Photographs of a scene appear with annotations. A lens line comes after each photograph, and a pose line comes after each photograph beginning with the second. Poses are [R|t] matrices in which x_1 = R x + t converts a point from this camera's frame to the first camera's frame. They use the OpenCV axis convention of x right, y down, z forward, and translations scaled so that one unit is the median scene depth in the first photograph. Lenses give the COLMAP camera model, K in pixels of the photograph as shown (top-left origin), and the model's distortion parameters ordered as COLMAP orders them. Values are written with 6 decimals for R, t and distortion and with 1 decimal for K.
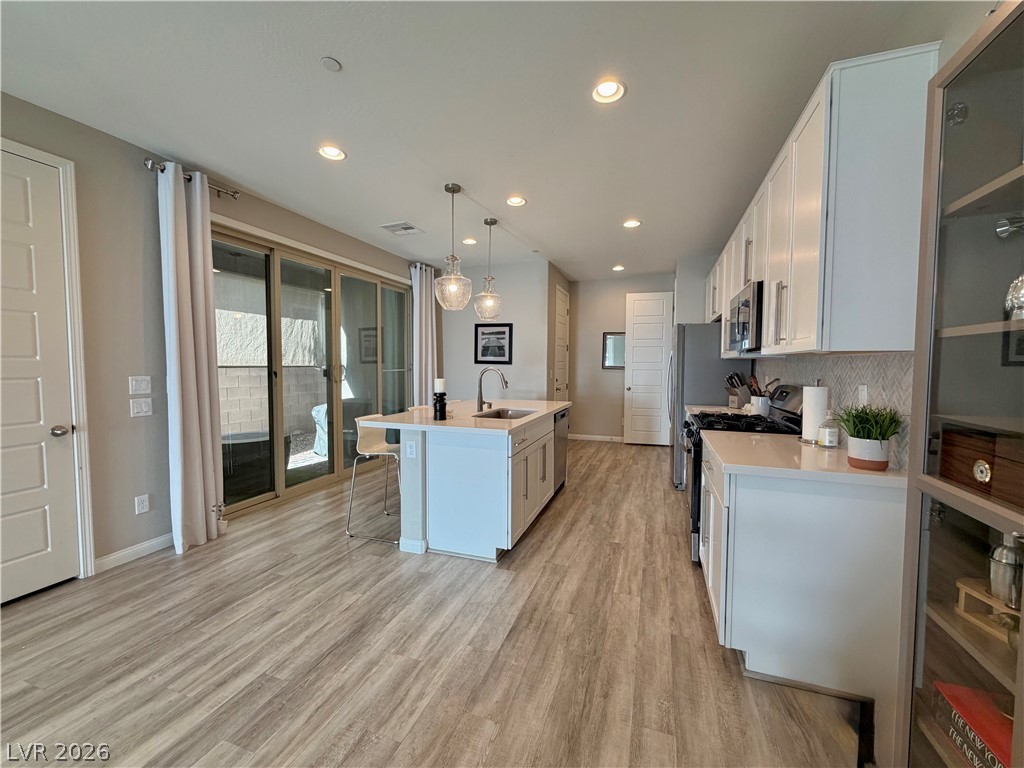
lens RADIAL K [[407.6, 0, 509.1], [0, 407.6, 382.6], [0, 0, 1]] dist [0.000569, -0.000363]
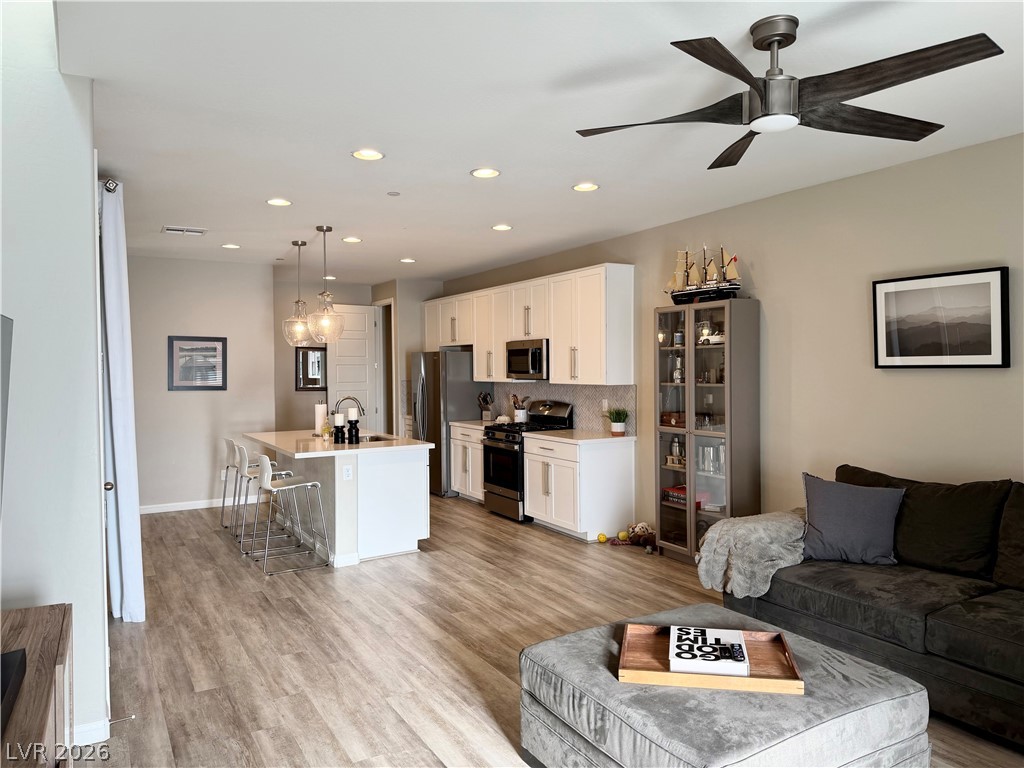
lens RADIAL K [[714.0, 0, 514.3], [0, 714.0, 377.2], [0, 0, 1]] dist [0.076824, -0.125905]
pose [[0.639805, -0.021198, 0.768245, -1.321073], [0.047703, 0.998787, -0.012169, -0.048769], [-0.767055, 0.044433, 0.640041, -0.578740]]
